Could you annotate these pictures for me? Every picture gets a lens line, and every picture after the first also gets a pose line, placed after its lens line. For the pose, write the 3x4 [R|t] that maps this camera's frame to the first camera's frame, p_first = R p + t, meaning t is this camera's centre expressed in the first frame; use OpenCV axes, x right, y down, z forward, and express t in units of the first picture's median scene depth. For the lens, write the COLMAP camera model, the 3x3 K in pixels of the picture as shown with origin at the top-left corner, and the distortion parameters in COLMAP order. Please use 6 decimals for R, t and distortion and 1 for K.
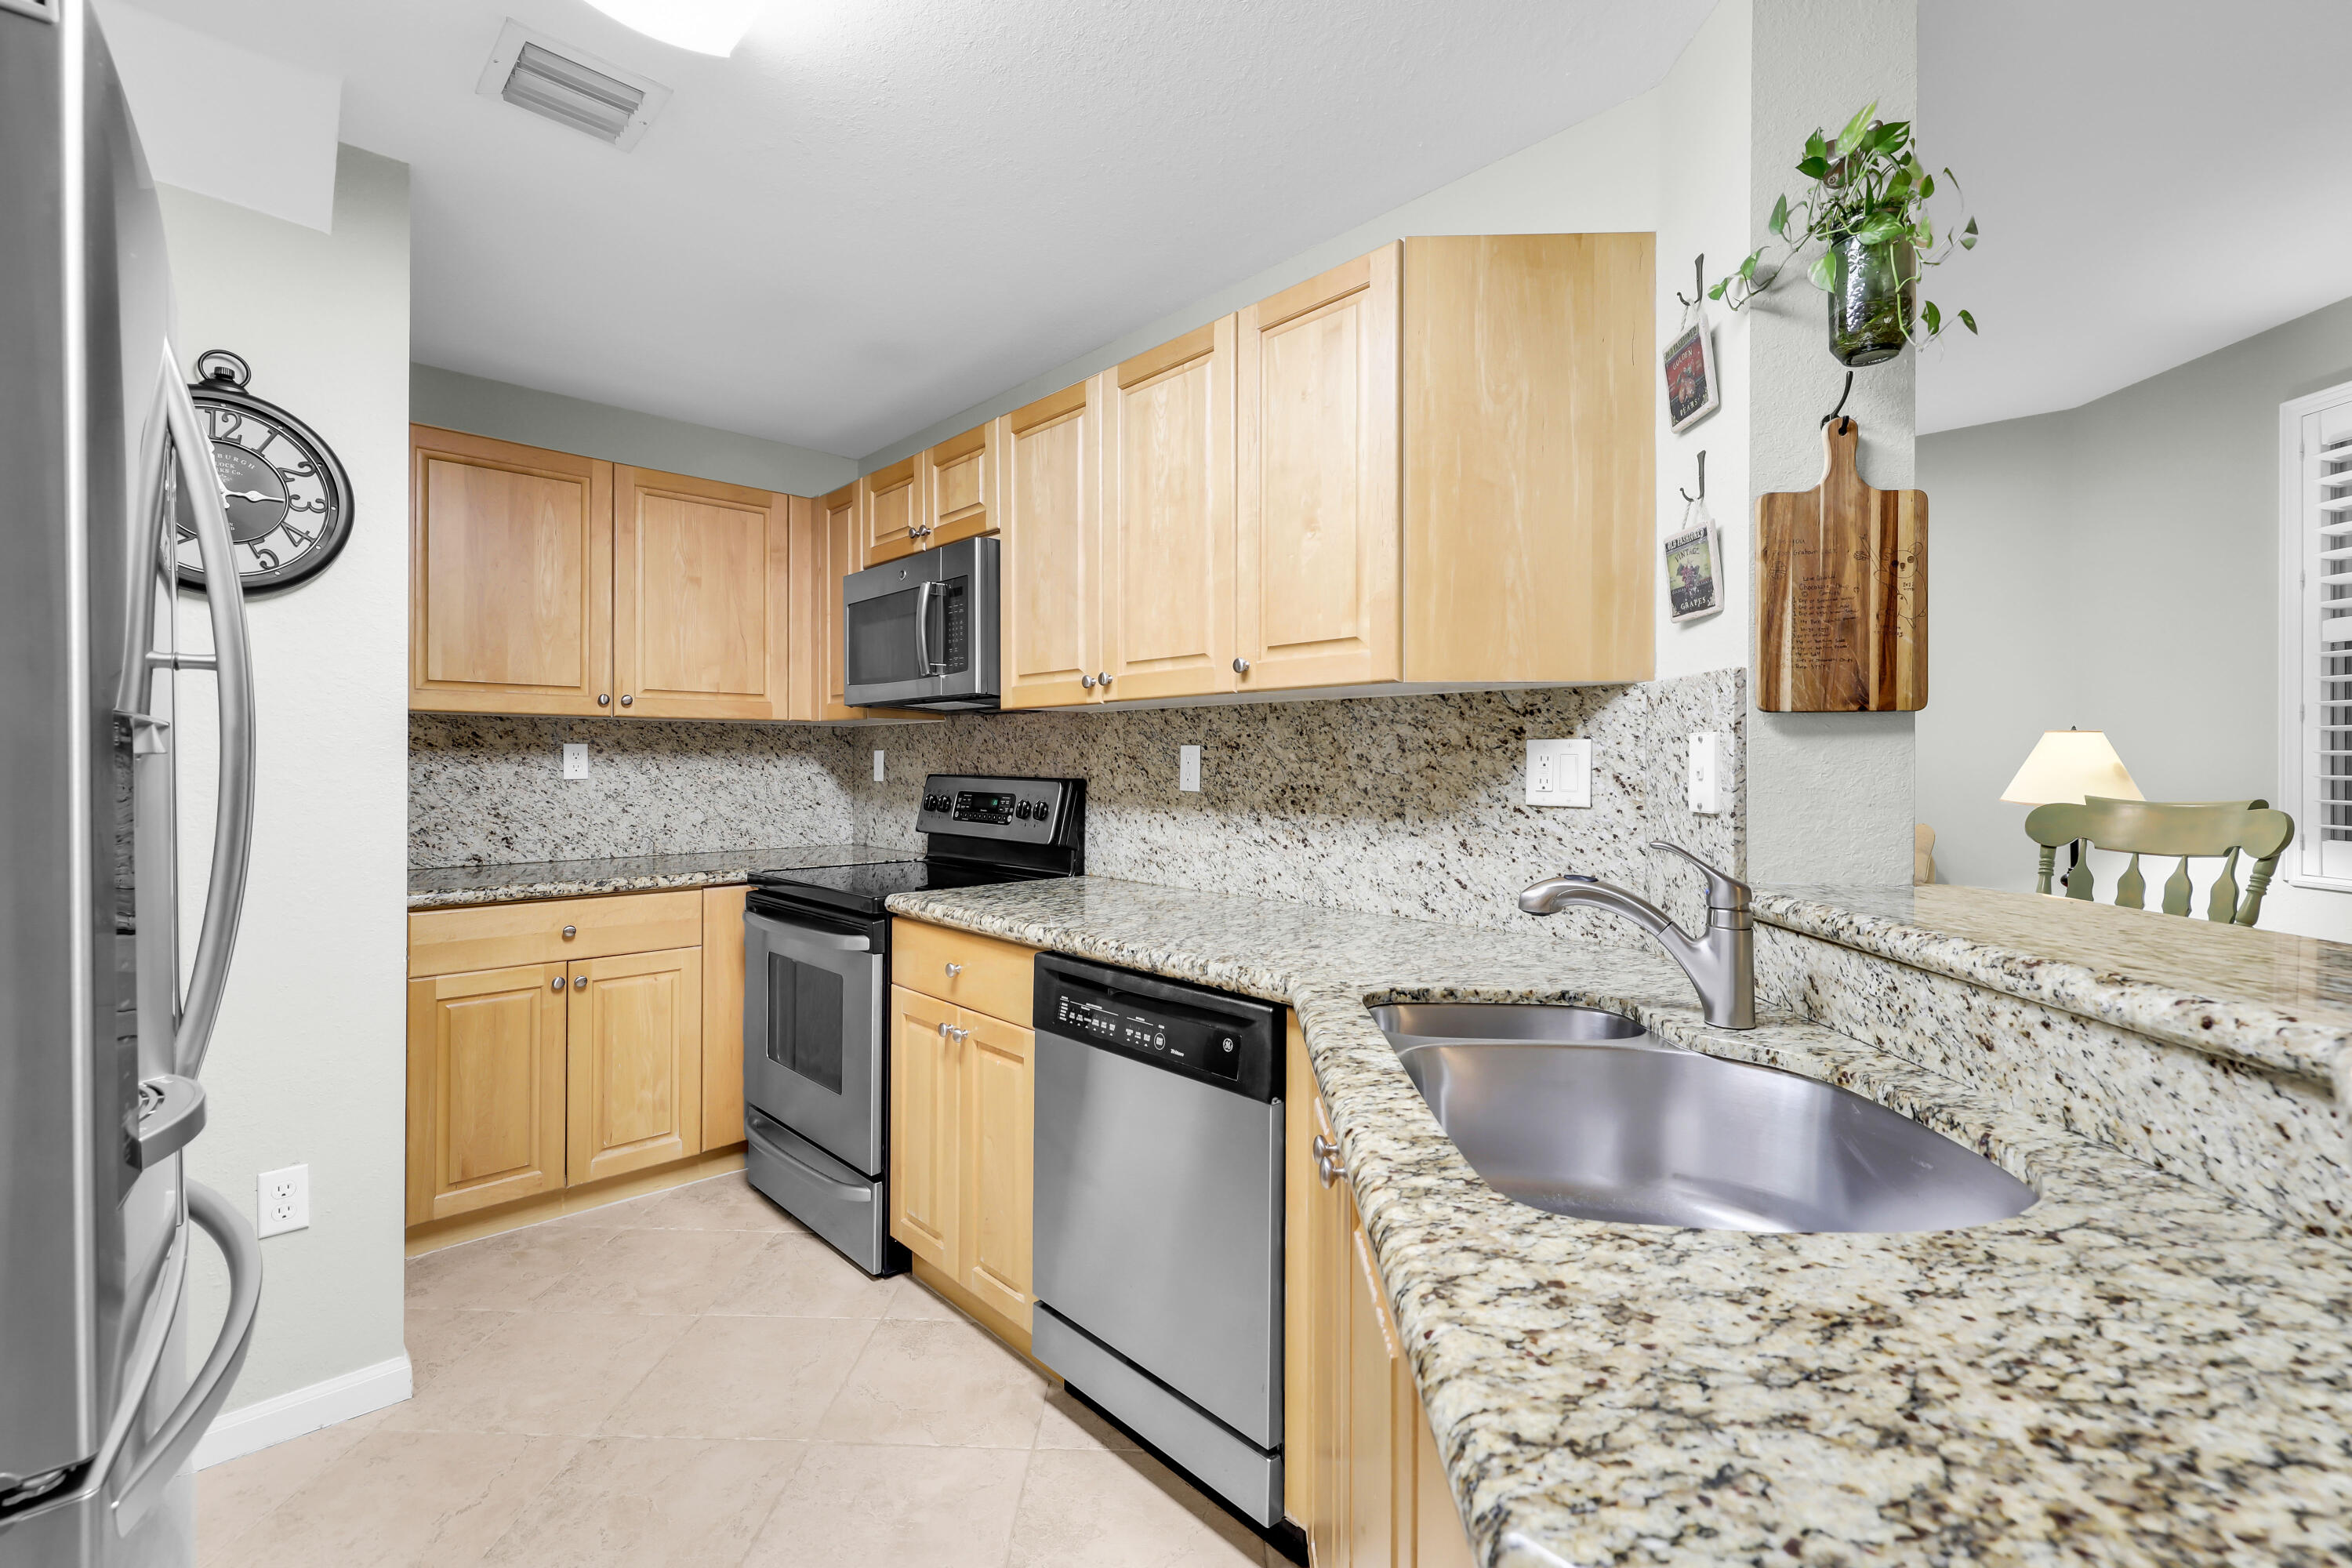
lens RADIAL K [[1026.1, 0, 1166.9], [0, 1026.1, 777.7], [0, 0, 1]] dist [0.000852, 0.000197]
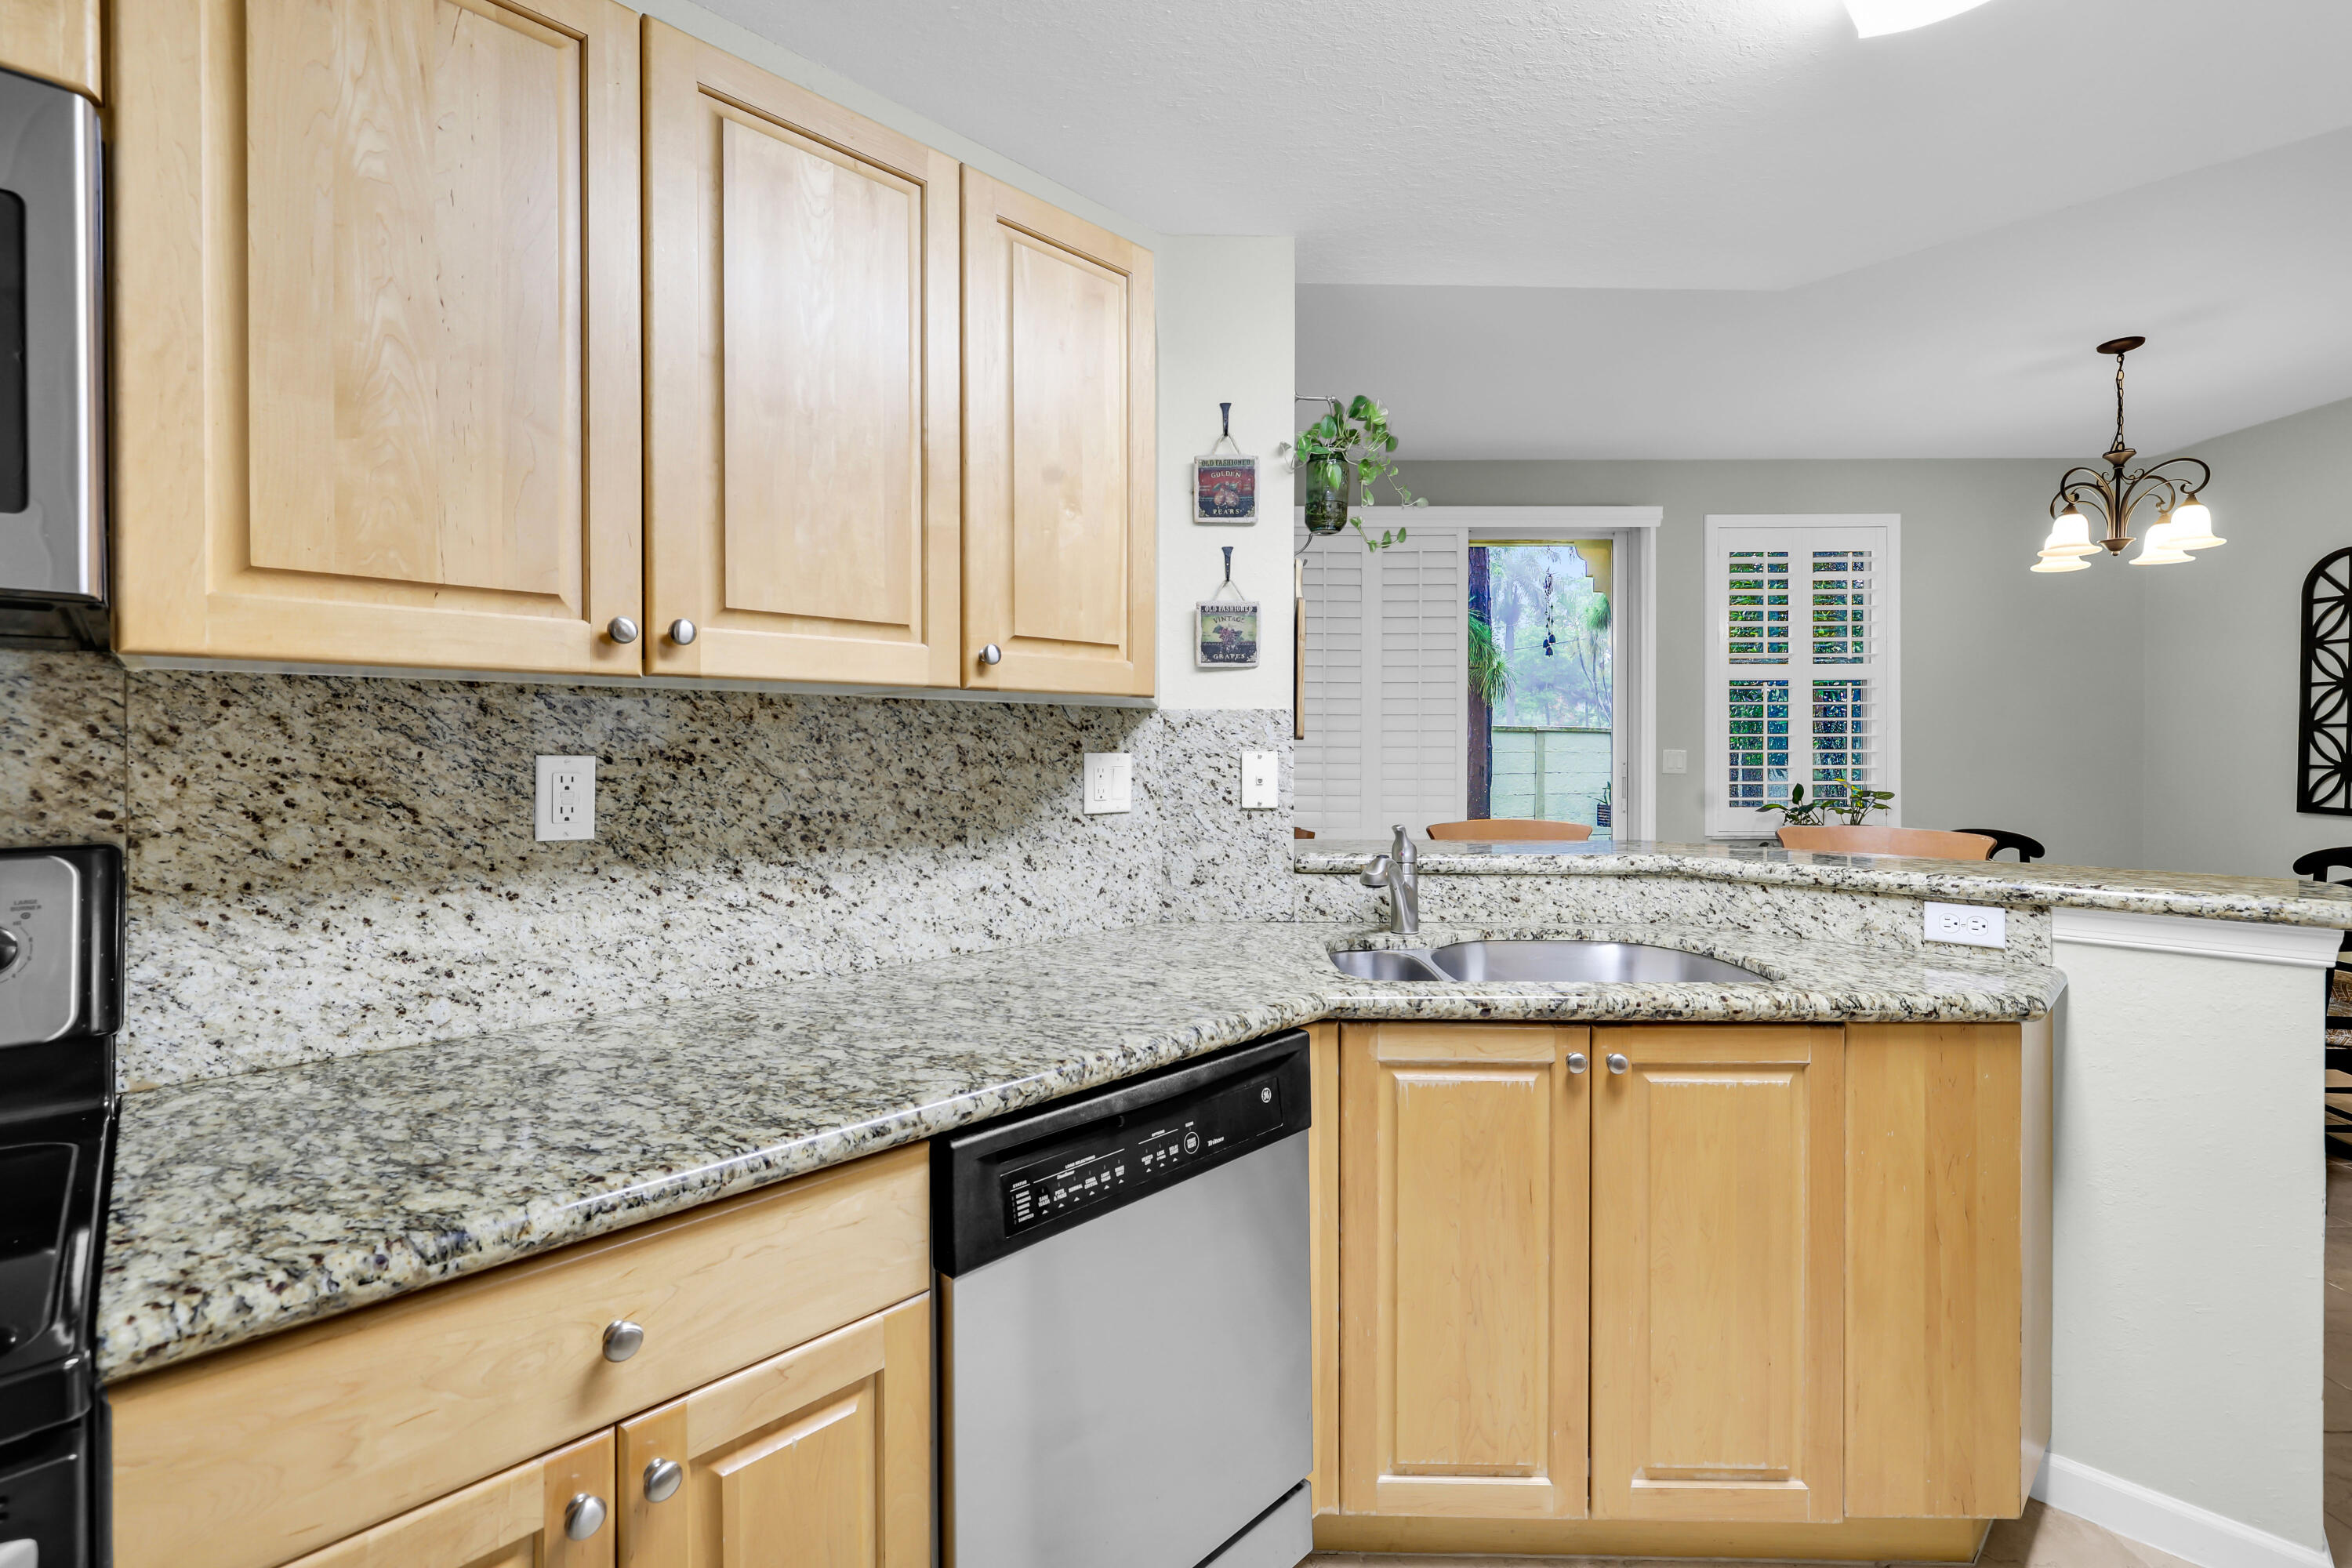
lens RADIAL K [[1020.8, 0, 1173.4], [0, 1020.8, 765.4], [0, 0, 1]] dist [0.002310, -0.000003]
pose [[-0.035827, -0.019891, 0.999160, -0.656731], [0.014034, 0.999693, 0.020405, -0.041040], [-0.999259, 0.014754, -0.035536, 0.869115]]
